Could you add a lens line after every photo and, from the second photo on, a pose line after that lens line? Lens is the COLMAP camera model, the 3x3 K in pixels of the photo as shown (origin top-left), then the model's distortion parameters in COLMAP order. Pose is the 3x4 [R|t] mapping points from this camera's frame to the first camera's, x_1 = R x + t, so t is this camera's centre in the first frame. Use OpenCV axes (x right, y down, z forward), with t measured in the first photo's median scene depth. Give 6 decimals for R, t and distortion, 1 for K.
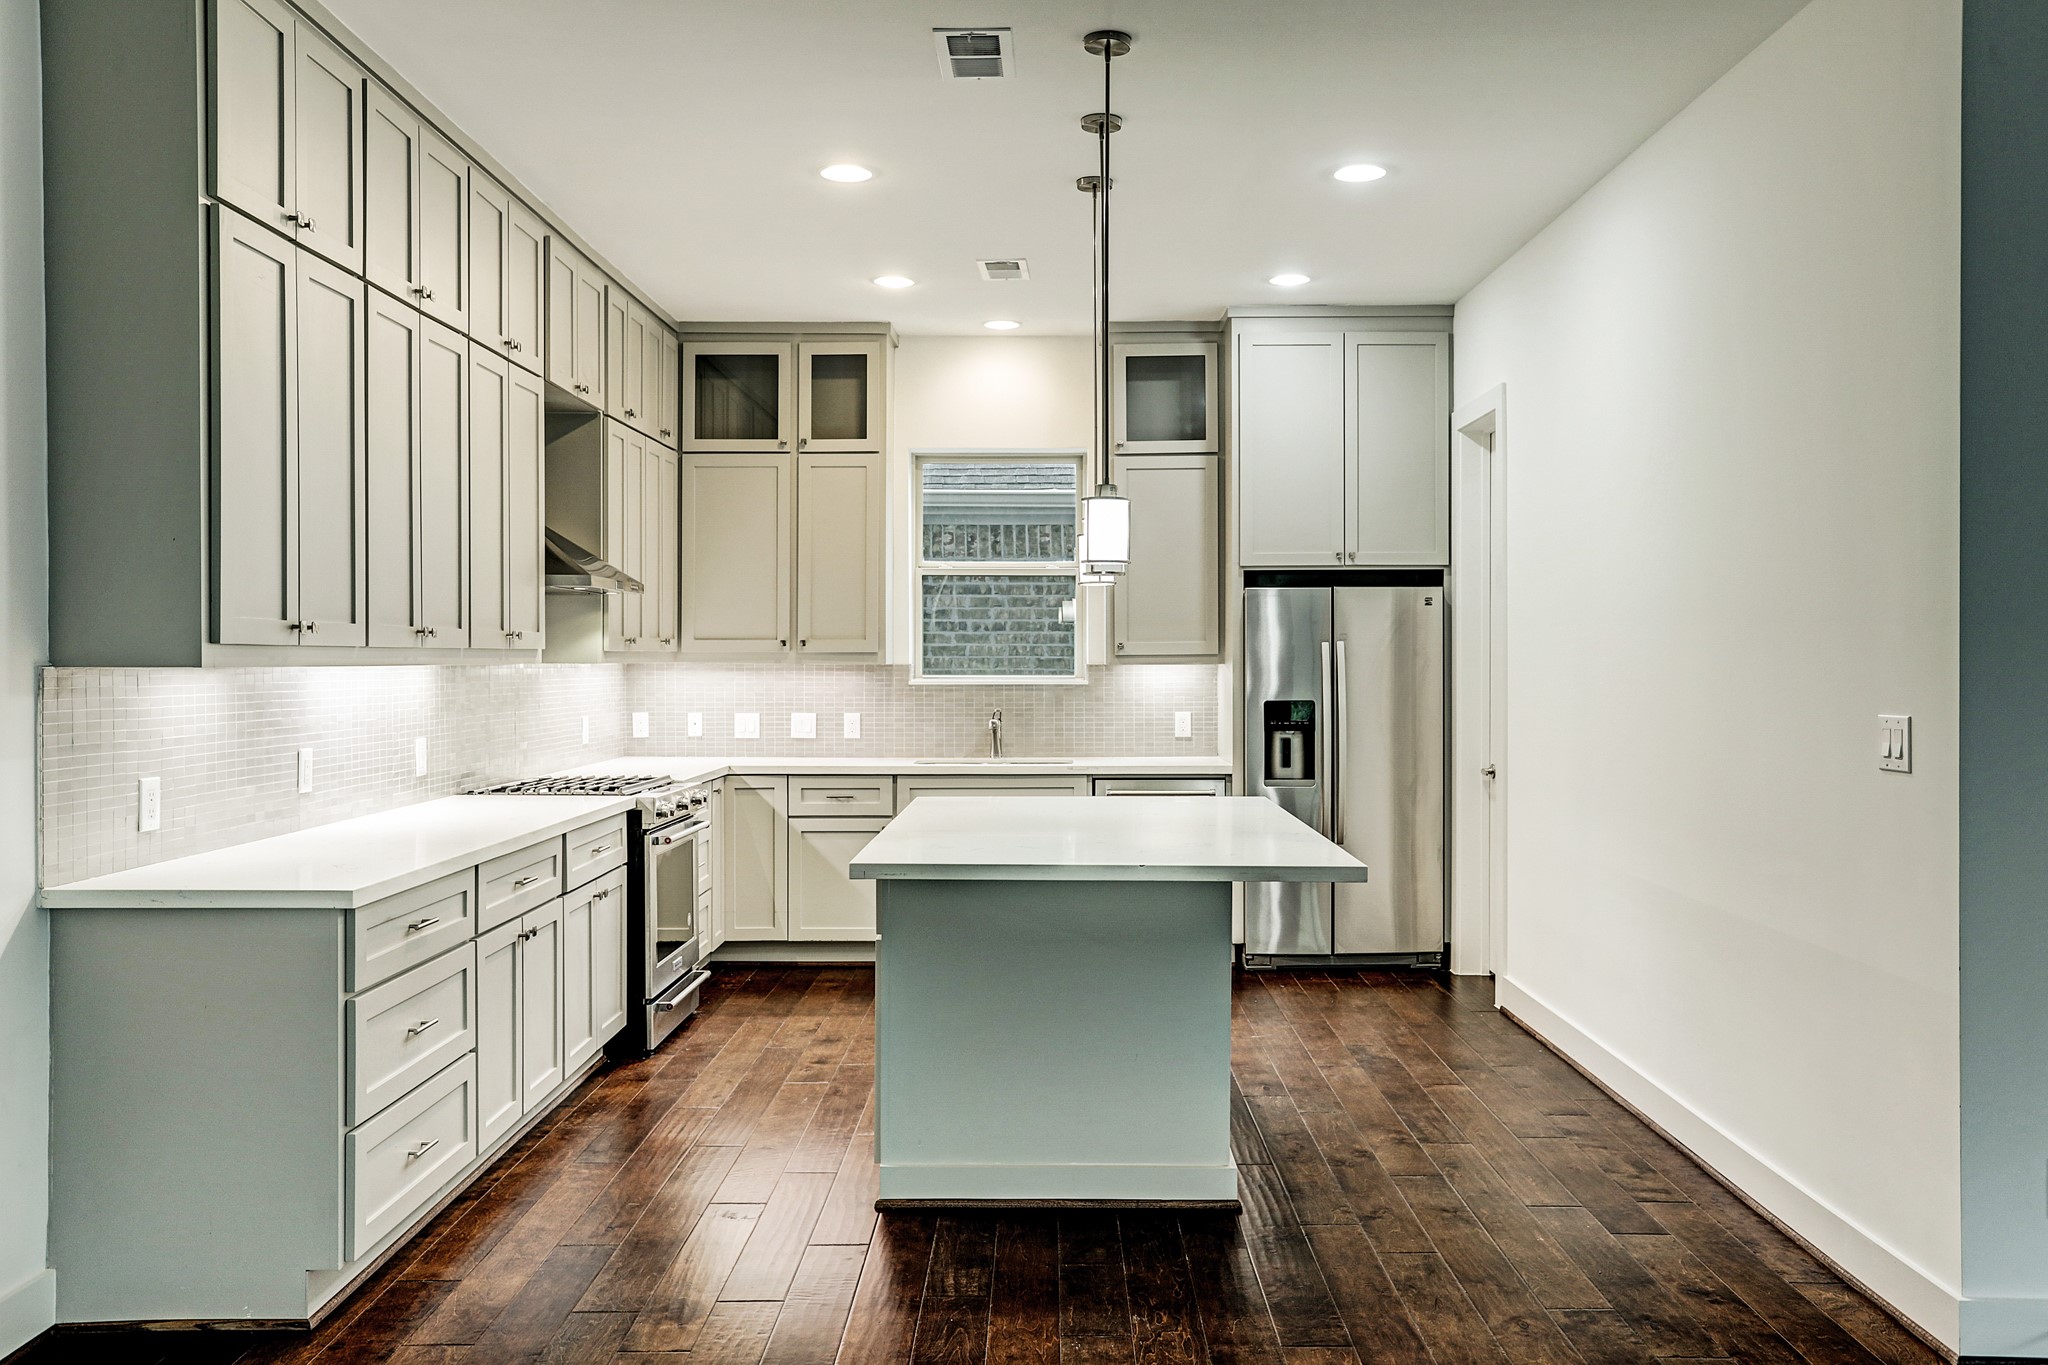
lens RADIAL K [[1637.0, 0, 1057.3], [0, 1637.0, 669.0], [0, 0, 1]] dist [-0.004454, 0.002271]
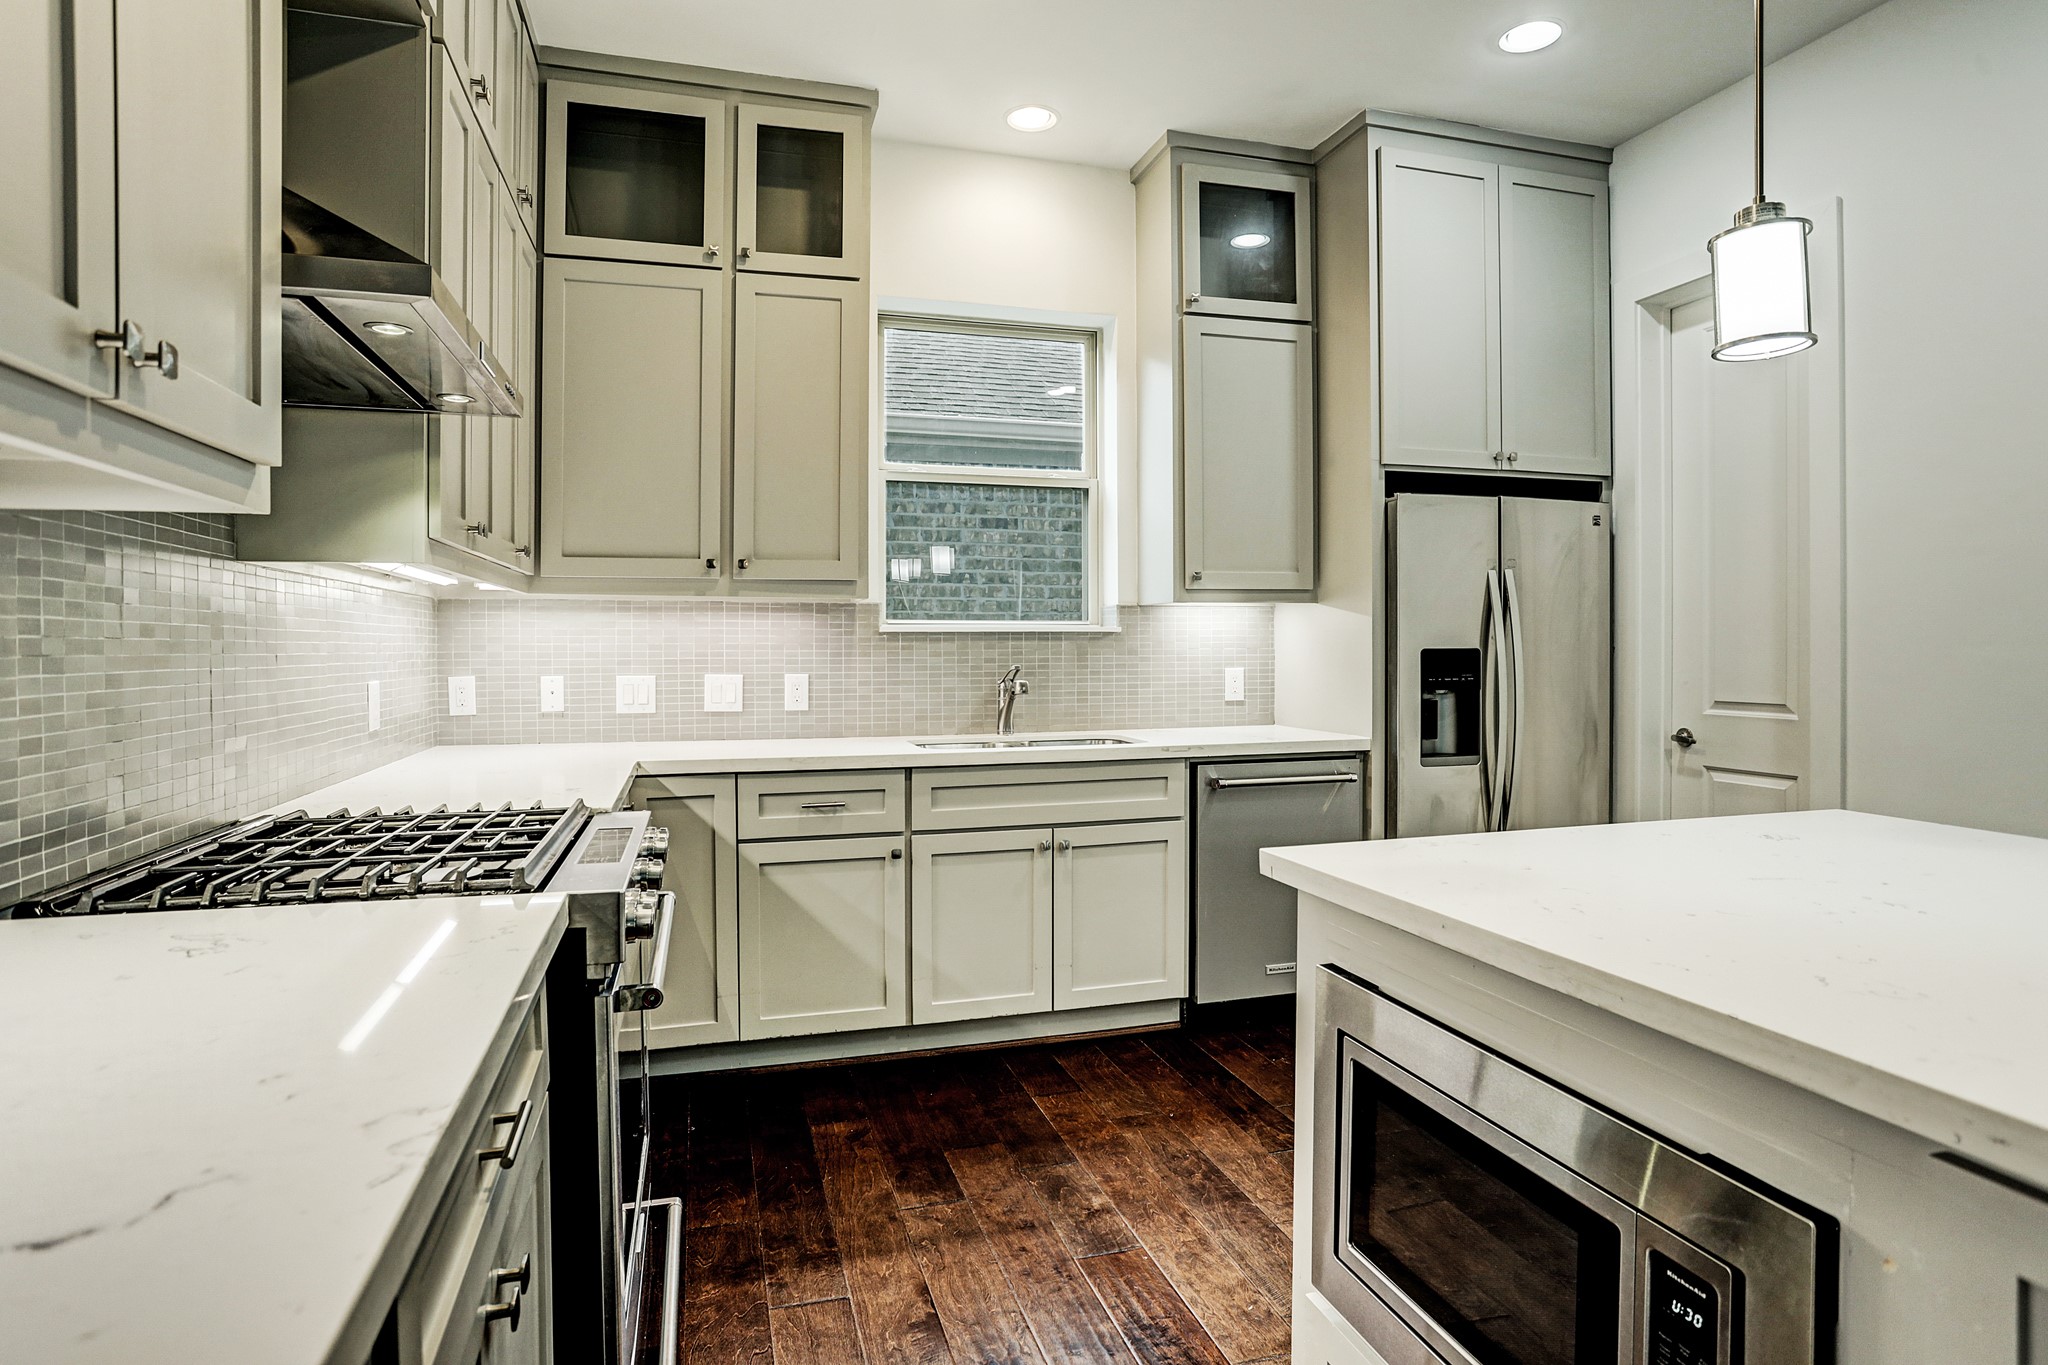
lens RADIAL K [[1107.7, 0, 1027.2], [0, 1107.7, 651.0], [0, 0, 1]] dist [-0.077638, 0.056227]
pose [[0.959129, -0.003704, 0.282947, -0.170708], [0.003977, 0.999992, -0.000391, 0.018874], [-0.282943, 0.001500, 0.959136, 0.554568]]
